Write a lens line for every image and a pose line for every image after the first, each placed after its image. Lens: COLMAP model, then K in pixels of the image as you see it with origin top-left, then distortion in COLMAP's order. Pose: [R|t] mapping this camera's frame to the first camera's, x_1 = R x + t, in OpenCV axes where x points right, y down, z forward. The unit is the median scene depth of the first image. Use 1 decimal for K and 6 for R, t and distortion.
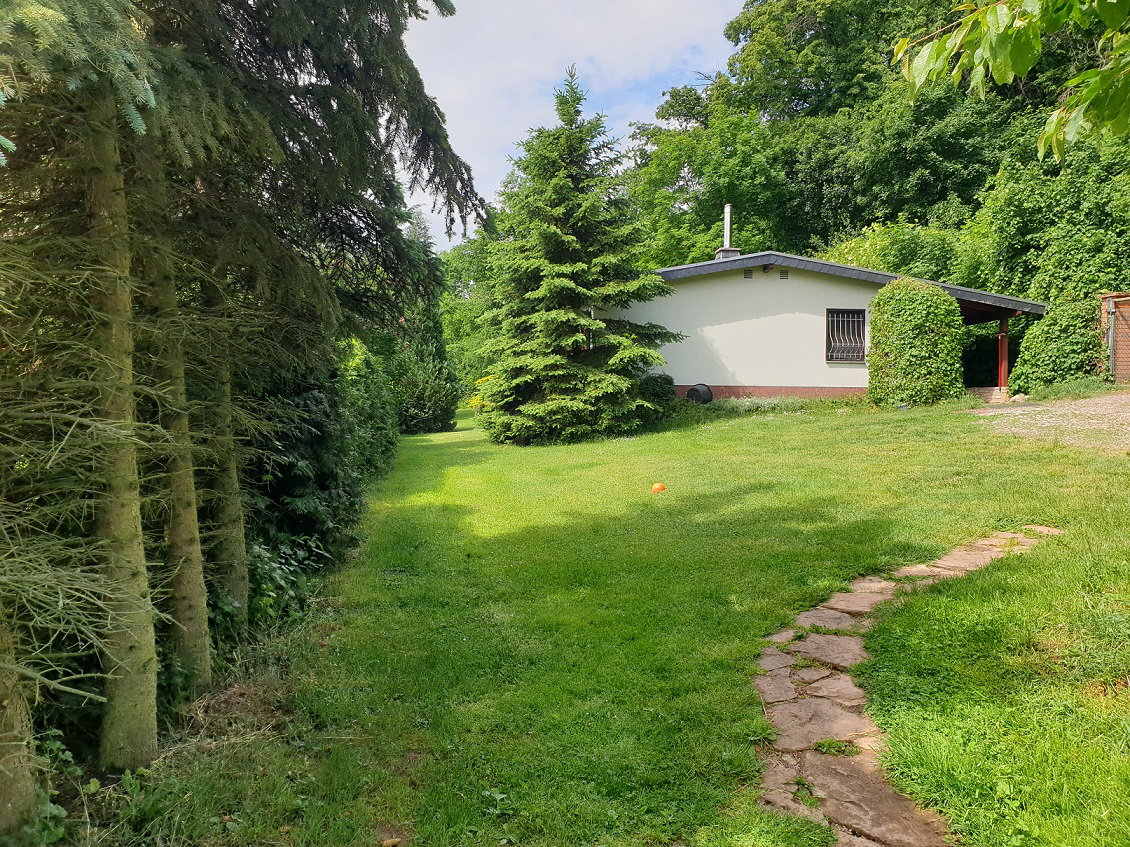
lens RADIAL K [[868.6, 0, 566.8], [0, 868.6, 424.1], [0, 0, 1]] dist [-0.007146, -0.002771]
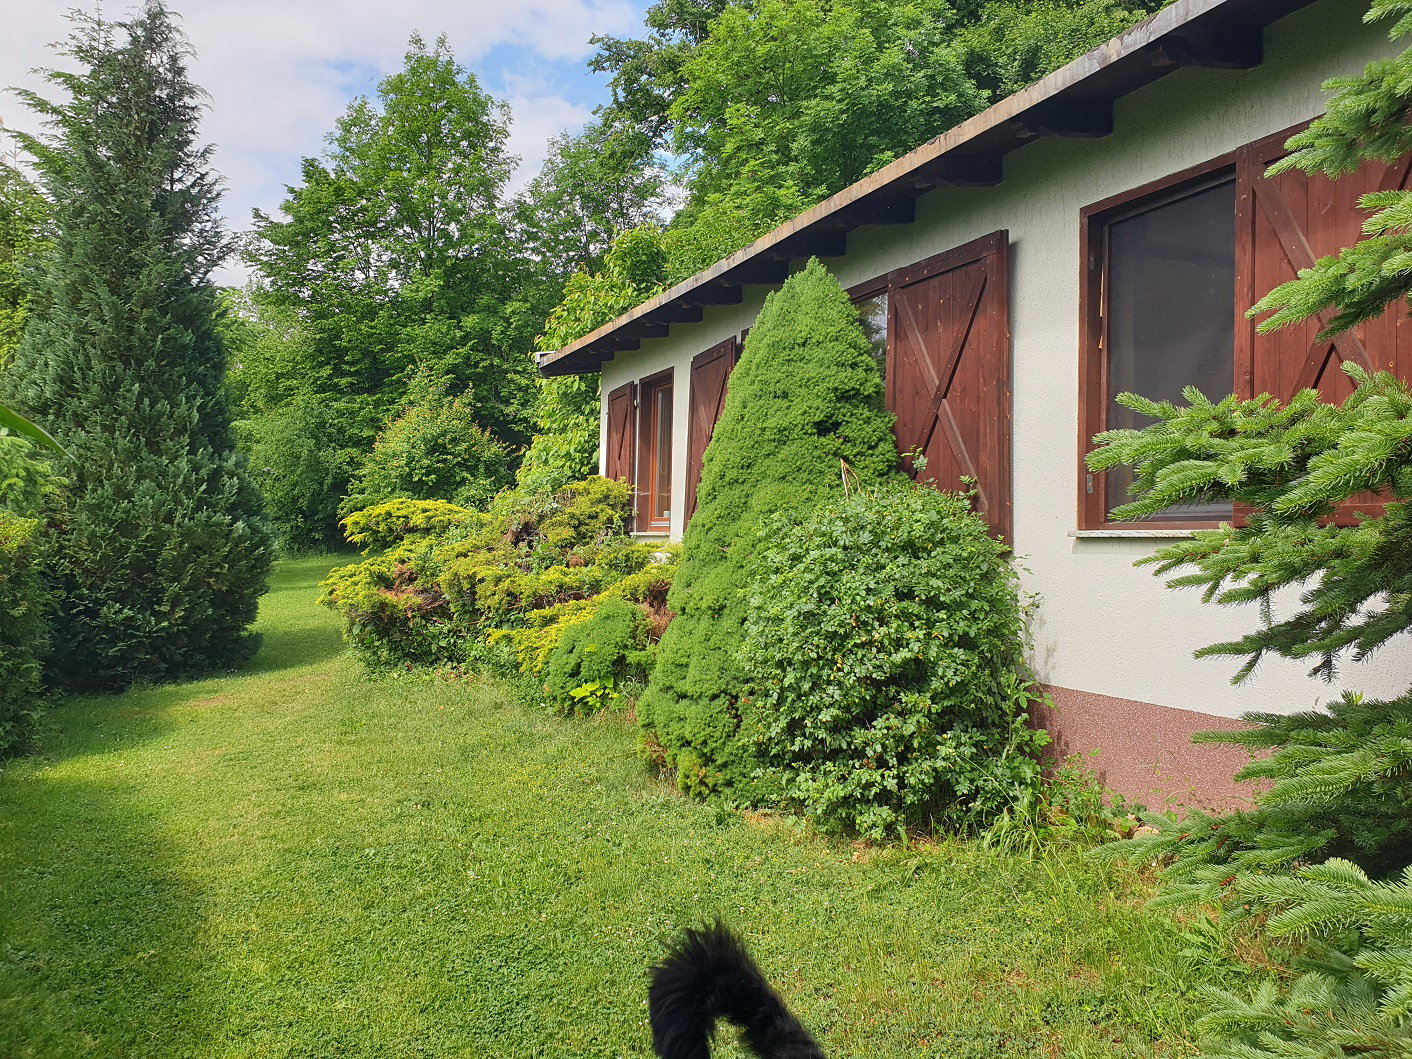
lens RADIAL K [[1085.3, 0, 702.7], [0, 1085.3, 524.5], [0, 0, 1]] dist [-0.007146, -0.002771]
pose [[0.956735, 0.016425, 0.290496, -0.089350], [-0.008037, 0.999516, -0.030044, -0.035147], [-0.290849, 0.026409, 0.956405, 0.565008]]
